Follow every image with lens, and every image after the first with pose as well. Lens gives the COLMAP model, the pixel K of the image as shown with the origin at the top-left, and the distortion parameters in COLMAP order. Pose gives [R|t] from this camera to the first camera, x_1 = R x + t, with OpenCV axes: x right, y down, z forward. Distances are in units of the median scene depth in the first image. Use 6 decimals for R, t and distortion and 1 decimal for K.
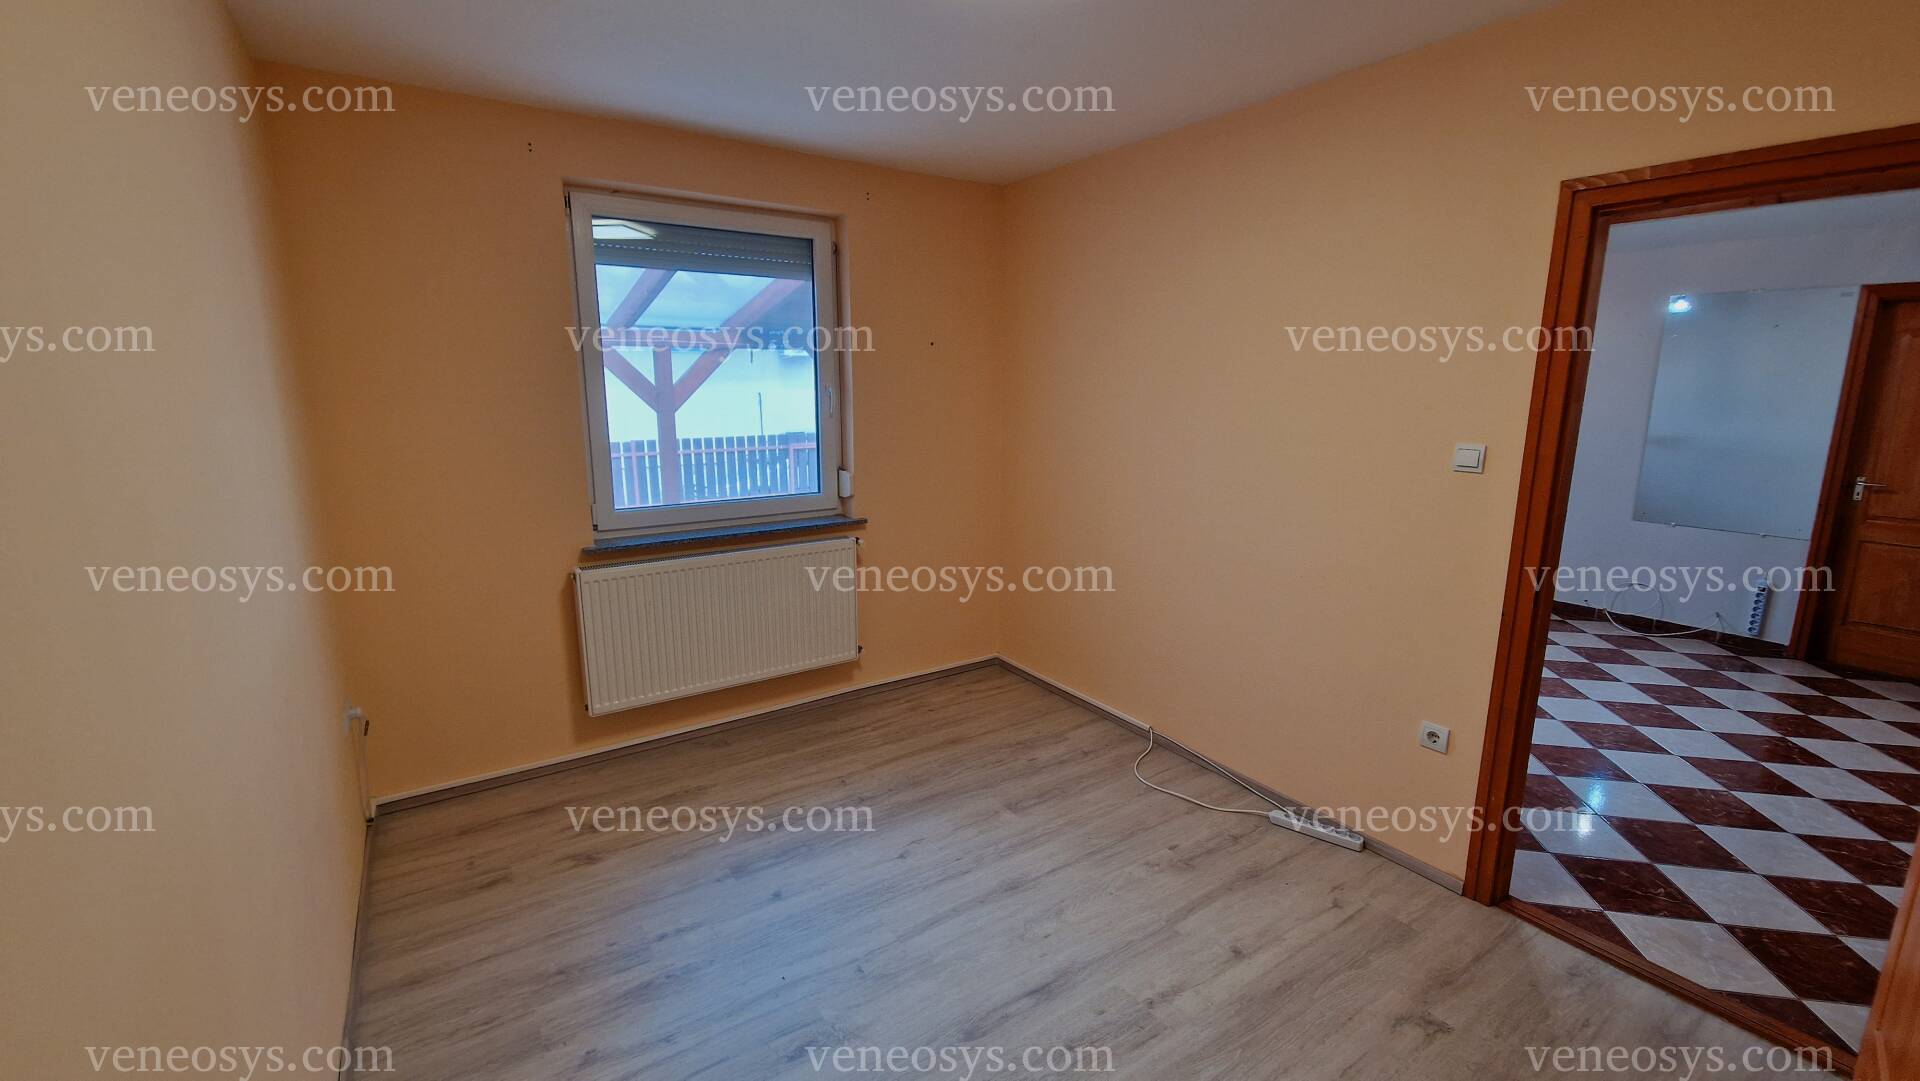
lens RADIAL K [[820.9, 0, 960.0], [0, 820.9, 540.5], [0, 0, 1]] dist [0.002039, 0.000135]
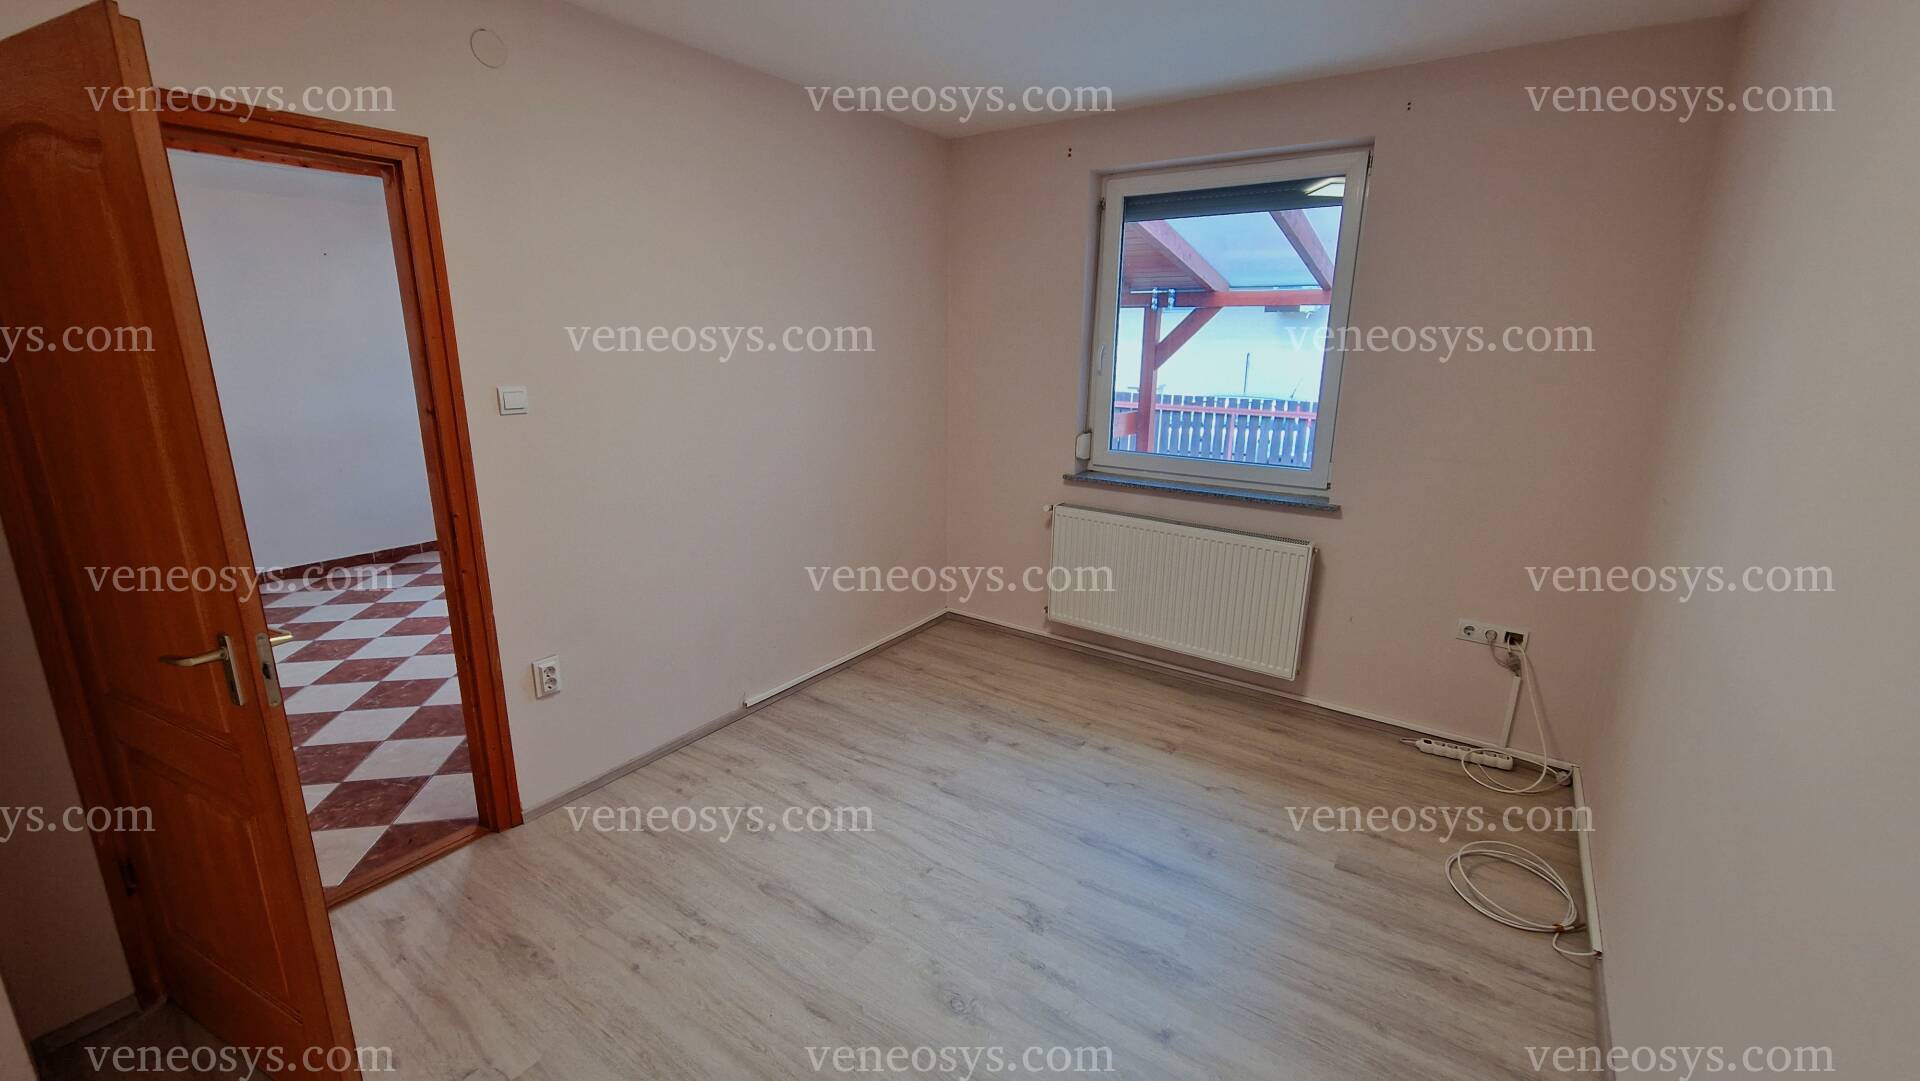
lens RADIAL K [[780.5, 0, 956.0], [0, 780.5, 536.0], [0, 0, 1]] dist [0.000007, -0.000013]
pose [[0.369662, 0.239284, -0.897827, 0.539192], [-0.191210, 0.965181, 0.178508, -0.074357], [0.909279, 0.105686, 0.402545, 0.349680]]
